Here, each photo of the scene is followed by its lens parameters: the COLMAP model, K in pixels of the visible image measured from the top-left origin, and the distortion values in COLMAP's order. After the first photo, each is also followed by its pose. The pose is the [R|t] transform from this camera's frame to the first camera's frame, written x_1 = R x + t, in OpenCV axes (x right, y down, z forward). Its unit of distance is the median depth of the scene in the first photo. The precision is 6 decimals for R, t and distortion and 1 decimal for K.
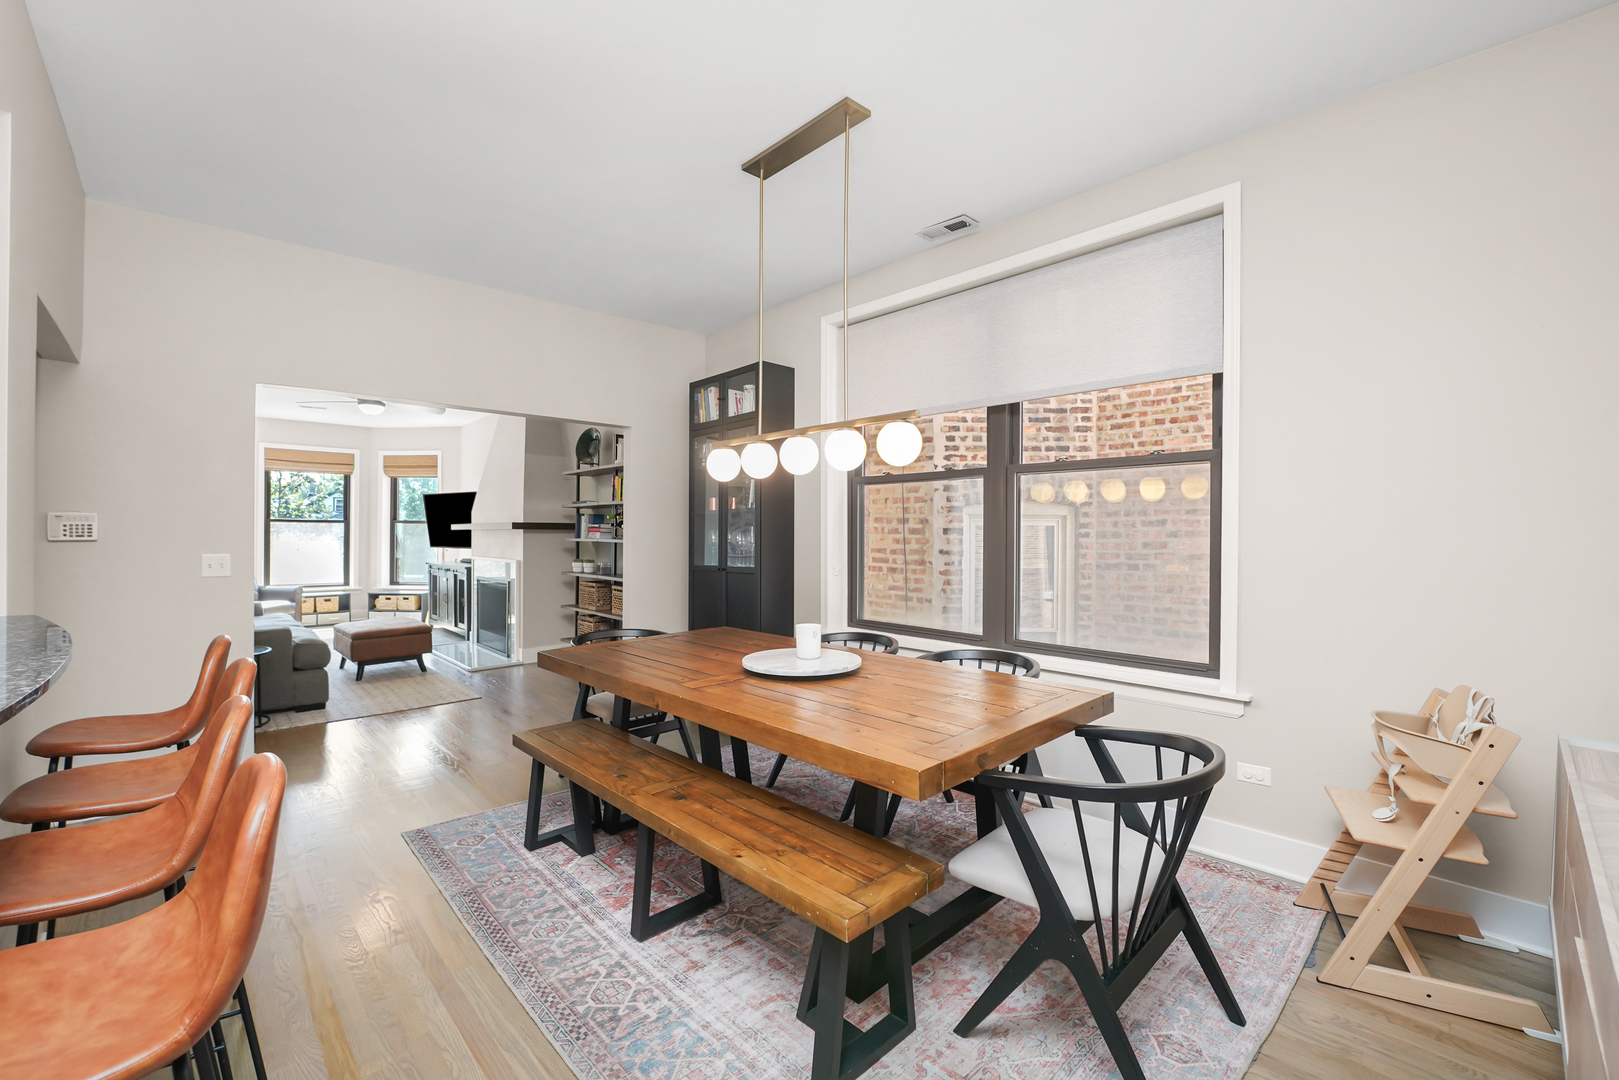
lens RADIAL K [[678.7, 0, 802.9], [0, 678.7, 537.8], [0, 0, 1]] dist [-0.025291, 0.001330]
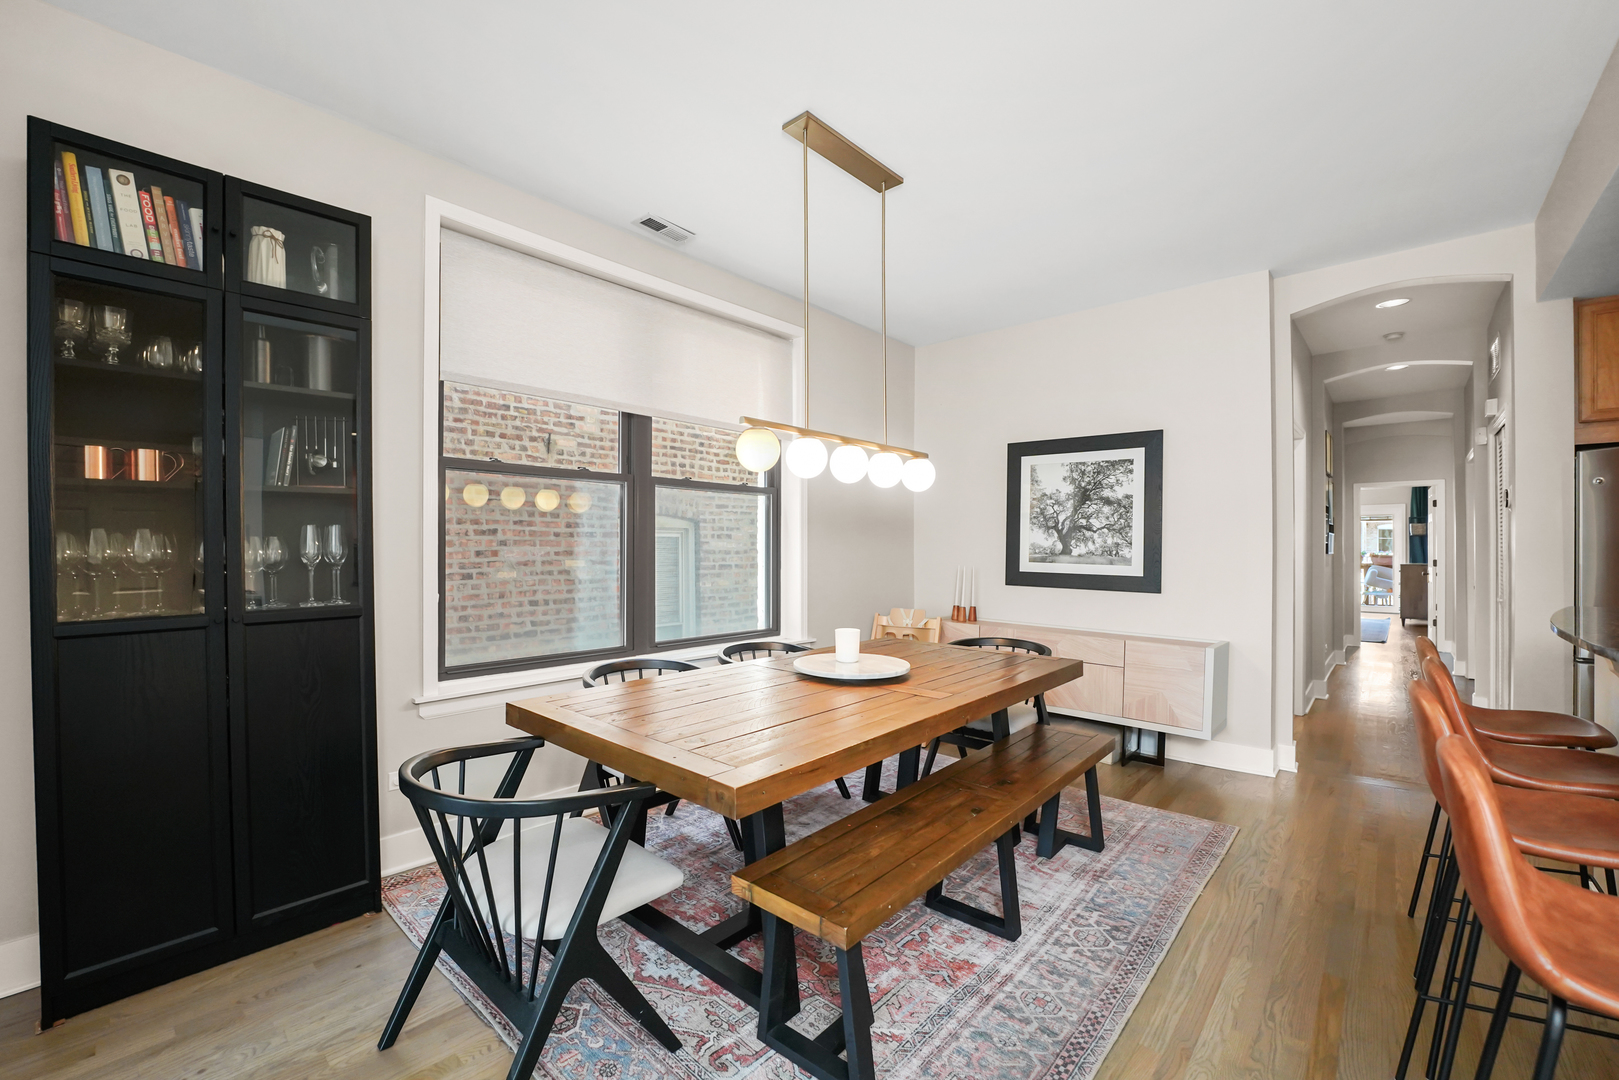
lens RADIAL K [[678.7, 0, 792.9], [0, 678.7, 545.9], [0, 0, 1]] dist [-0.025291, 0.001330]
pose [[-0.083187, -0.002003, 0.996532, -0.534347], [0.005364, 0.999983, 0.002457, -0.000736], [-0.996520, 0.005550, -0.083175, 0.616552]]
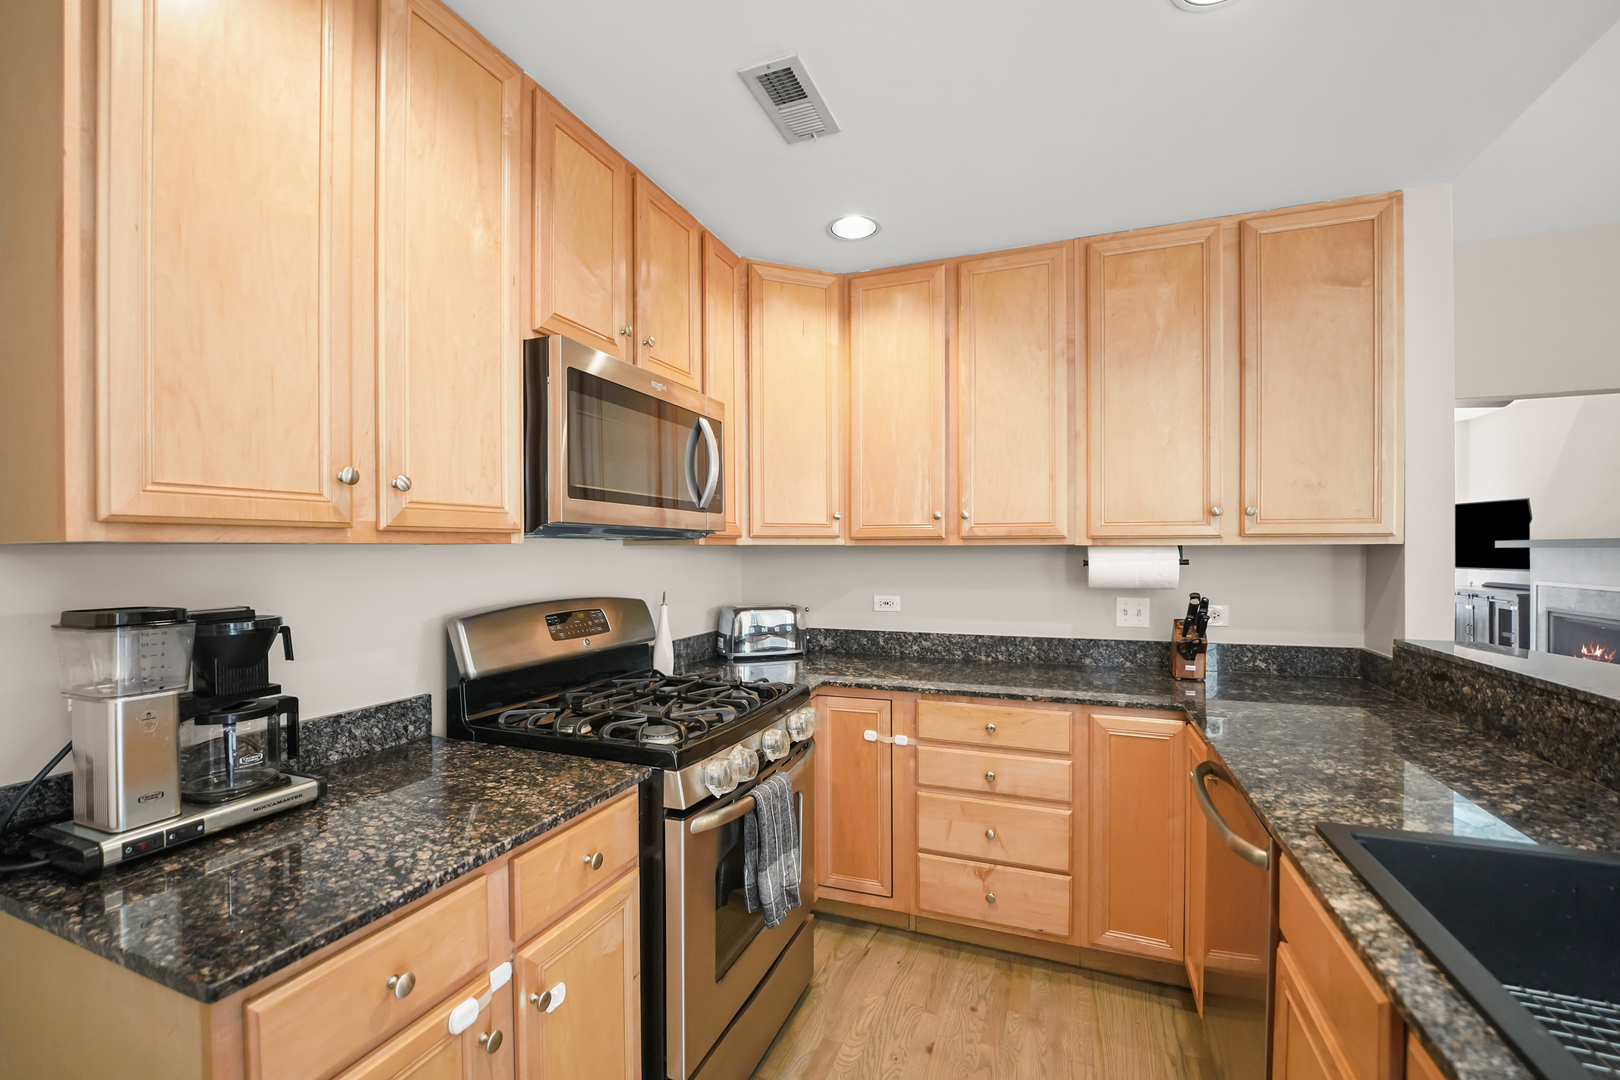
lens RADIAL K [[679.1, 0, 792.4], [0, 679.1, 554.2], [0, 0, 1]] dist [-0.025291, 0.001330]
pose [[0.421146, 0.000789, -0.906993, -0.244705], [0.002062, 0.999996, 0.001827, -0.011314], [0.906991, -0.002640, 0.421142, -0.168110]]
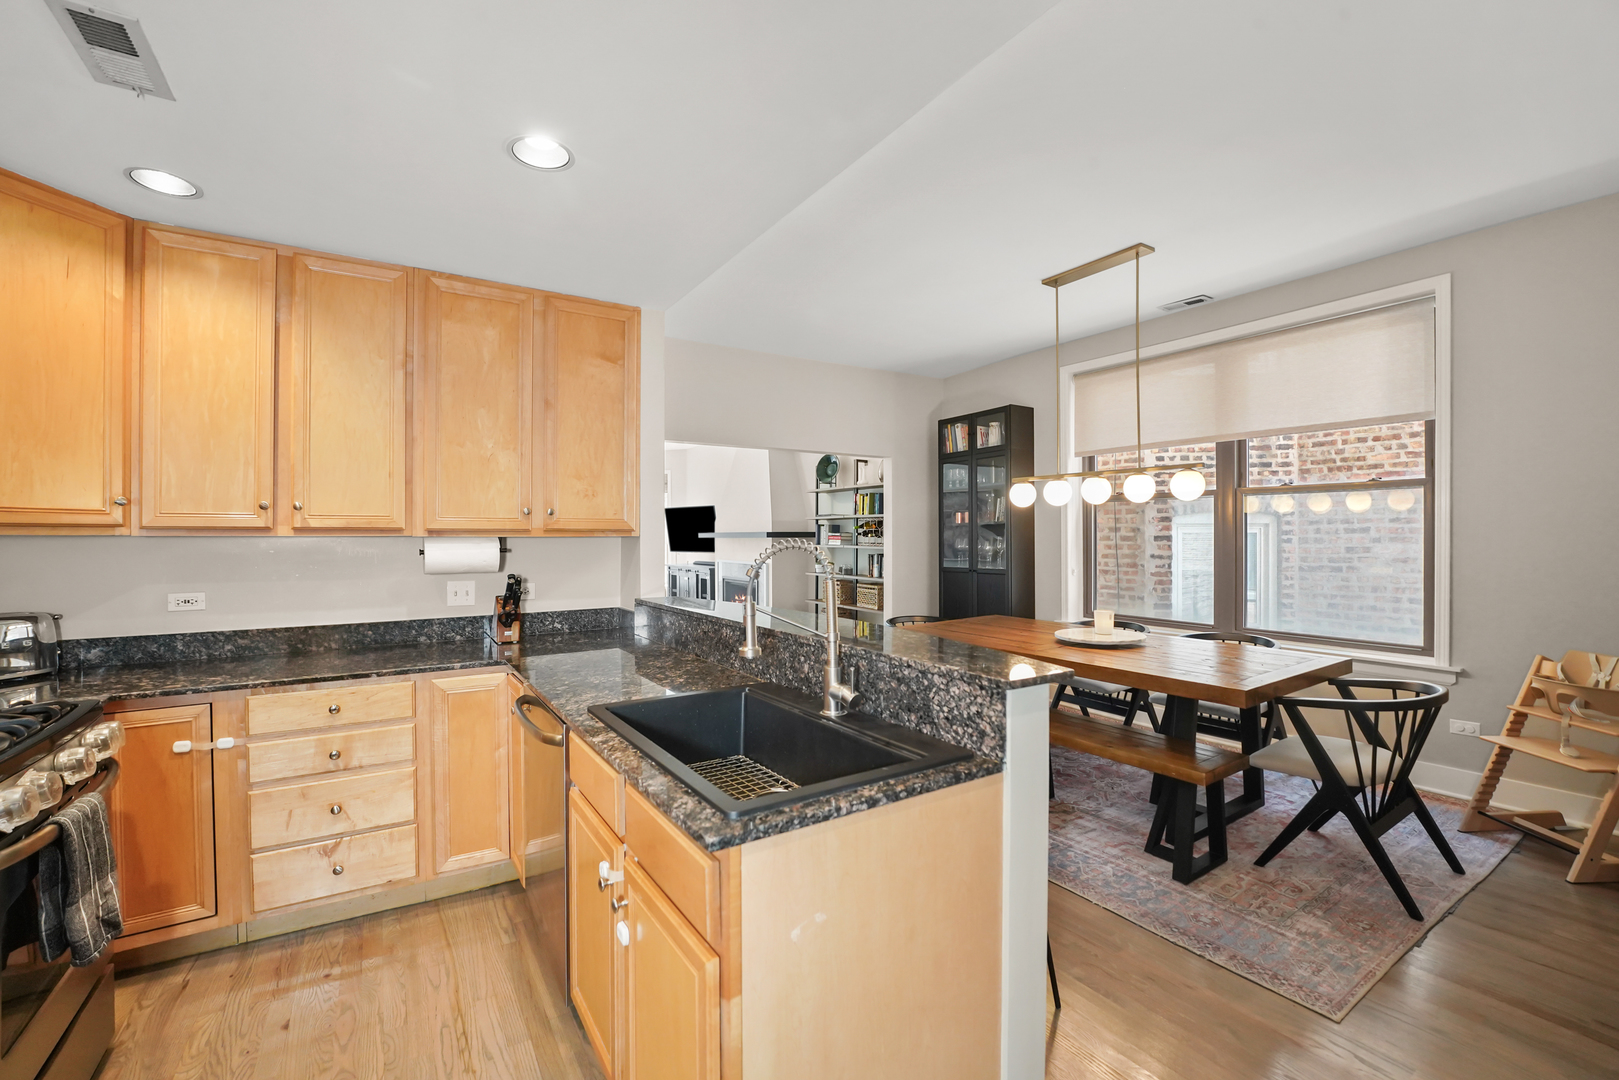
lens RADIAL K [[678.7, 0, 798.1], [0, 678.7, 536.1], [0, 0, 1]] dist [-0.025291, 0.001330]
pose [[0.982779, -0.006816, -0.184657, -0.188406], [0.006074, 0.999971, -0.004583, -0.012440], [0.184683, 0.003383, 0.982792, -0.262693]]
